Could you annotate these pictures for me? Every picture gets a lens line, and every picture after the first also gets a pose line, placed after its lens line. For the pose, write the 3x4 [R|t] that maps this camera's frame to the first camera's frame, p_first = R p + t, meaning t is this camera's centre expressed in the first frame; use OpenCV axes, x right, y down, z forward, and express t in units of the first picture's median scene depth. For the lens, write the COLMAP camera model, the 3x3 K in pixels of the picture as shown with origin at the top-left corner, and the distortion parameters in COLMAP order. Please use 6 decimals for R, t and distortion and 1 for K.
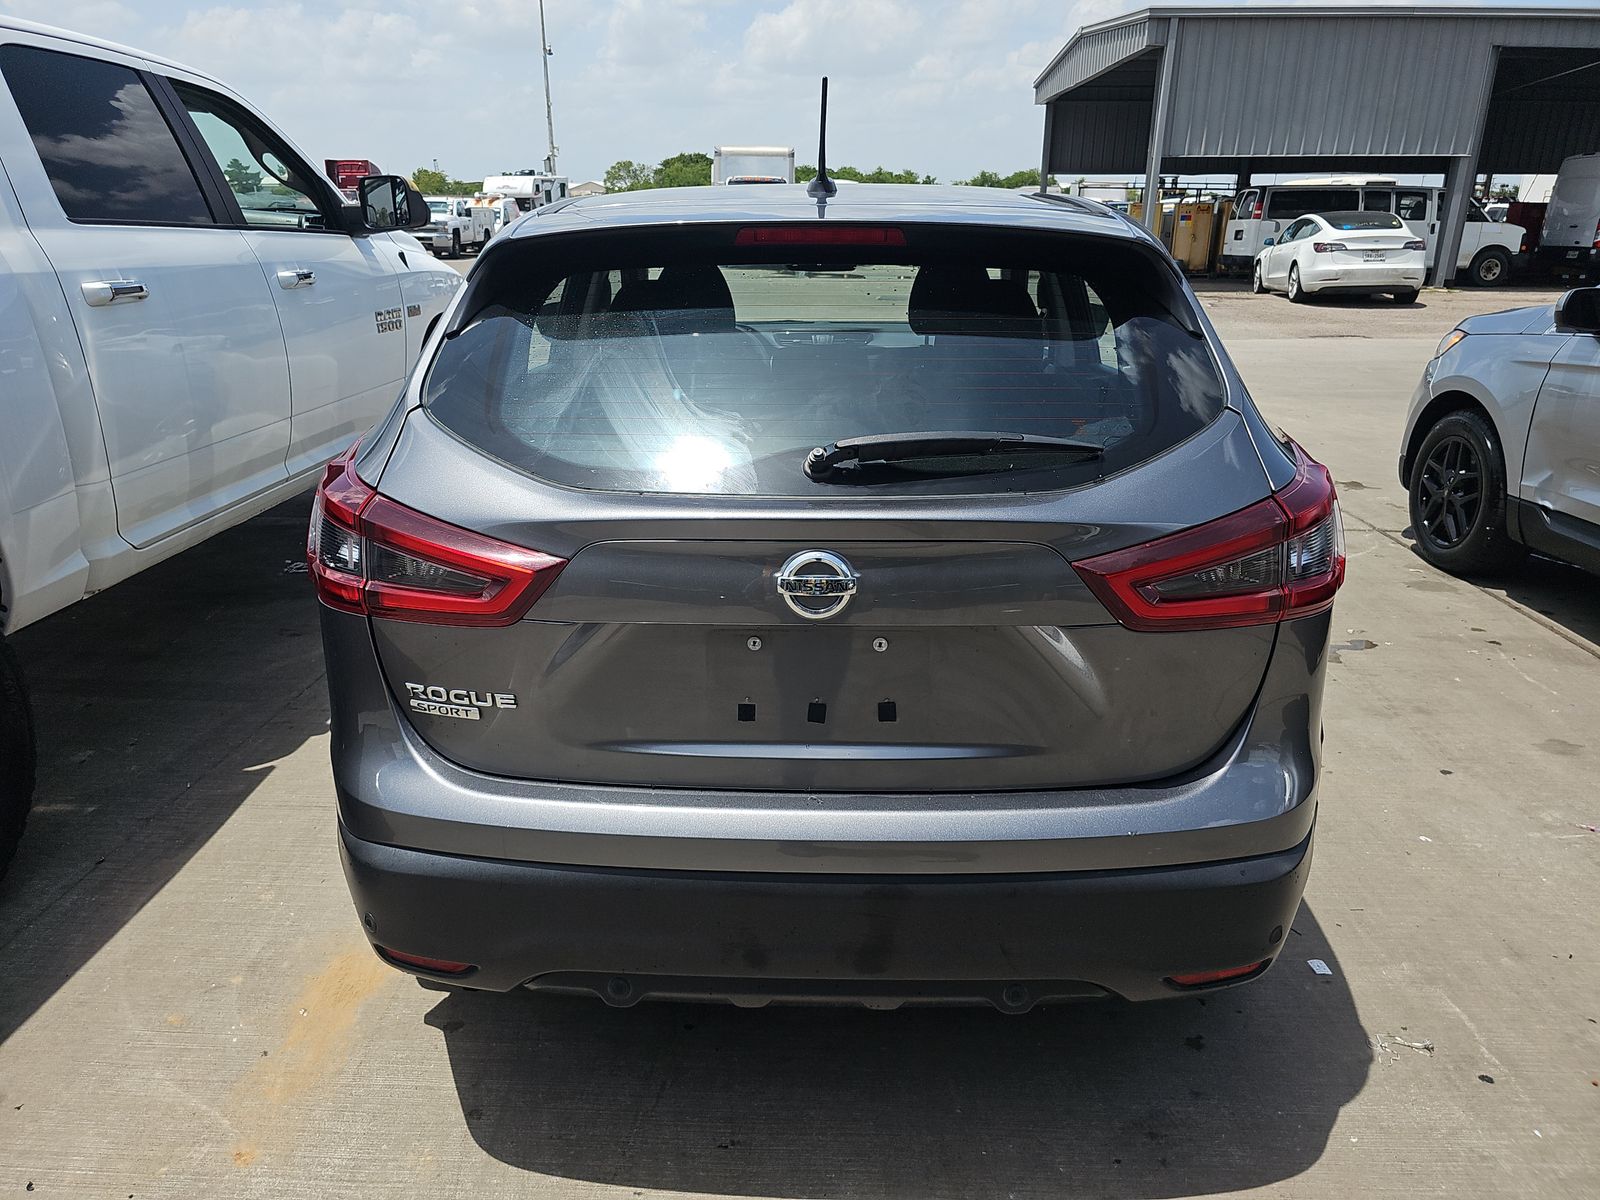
lens RADIAL K [[1067.0, 0, 806.5], [0, 1067.0, 589.1], [0, 0, 1]] dist [0.039257, -0.041228]
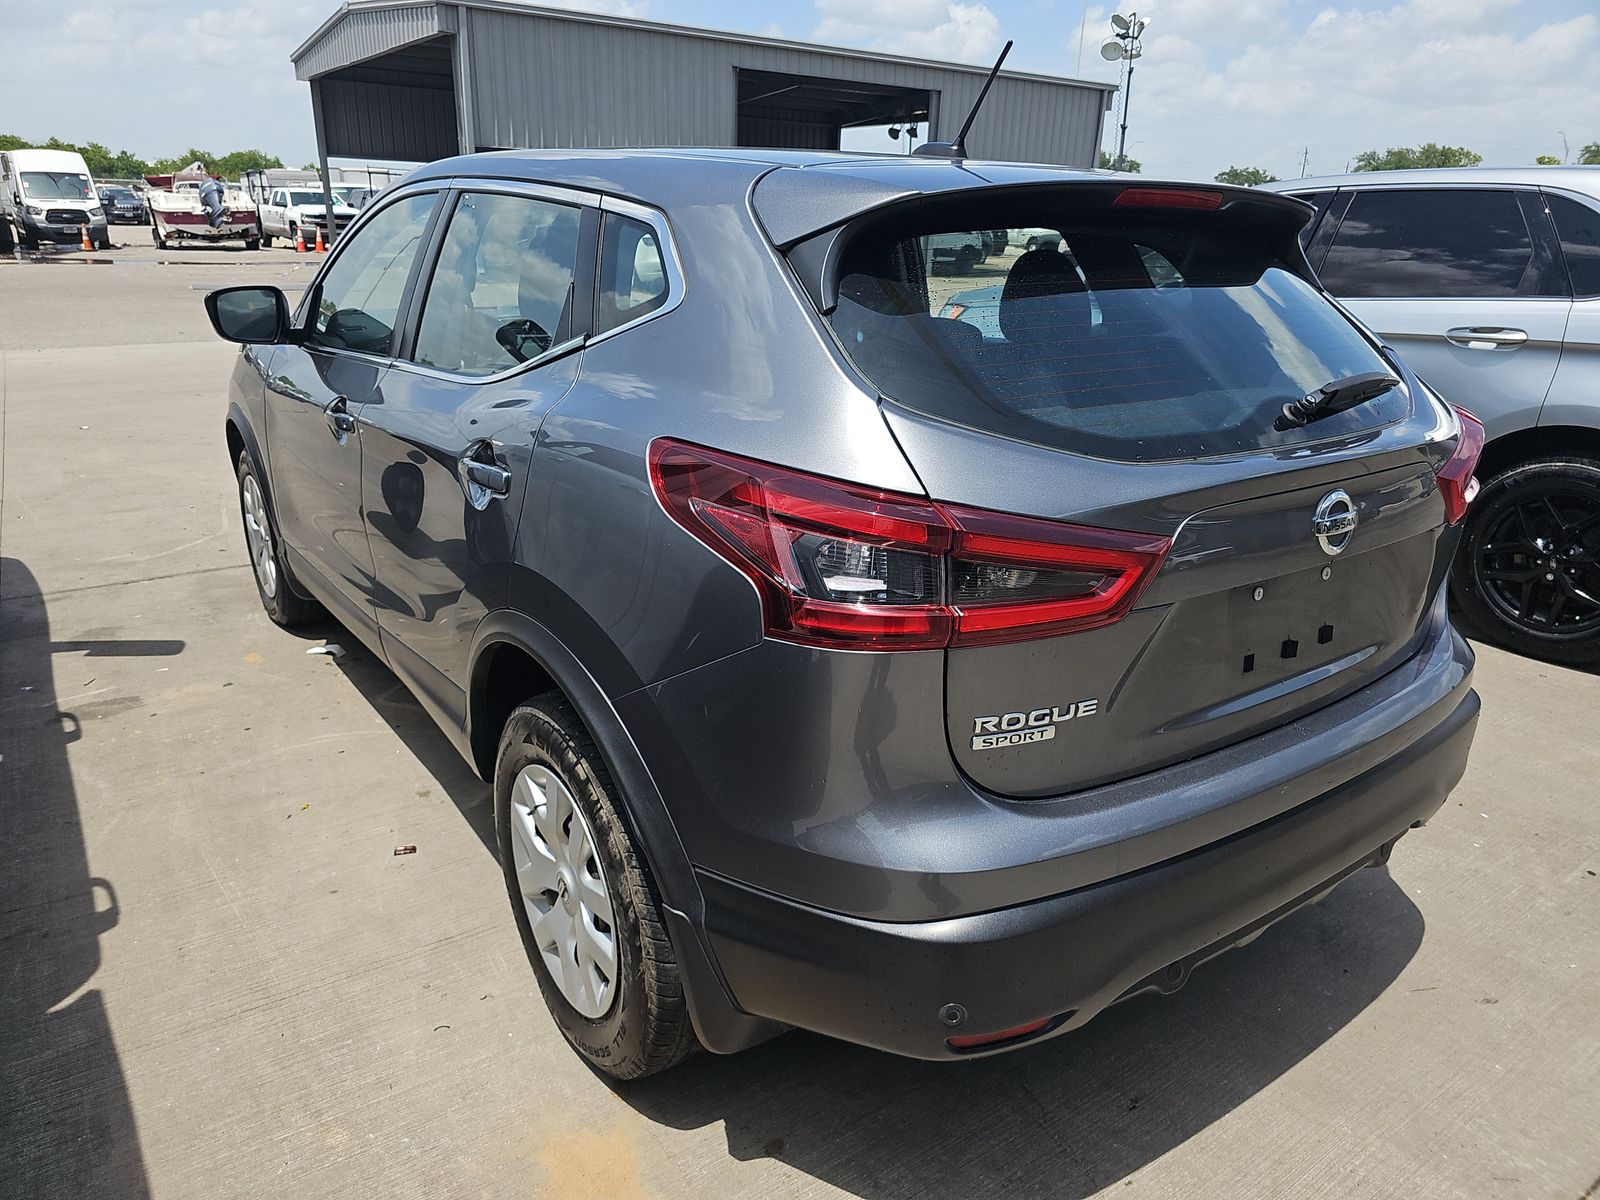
lens RADIAL K [[1062.6, 0, 771.5], [0, 1062.6, 595.4], [0, 0, 1]] dist [0.051885, -0.046367]
pose [[0.805833, -0.183014, 0.563150, -0.715066], [0.175869, 0.982096, 0.067507, -0.070393], [-0.565422, 0.044642, 0.823592, 0.291091]]
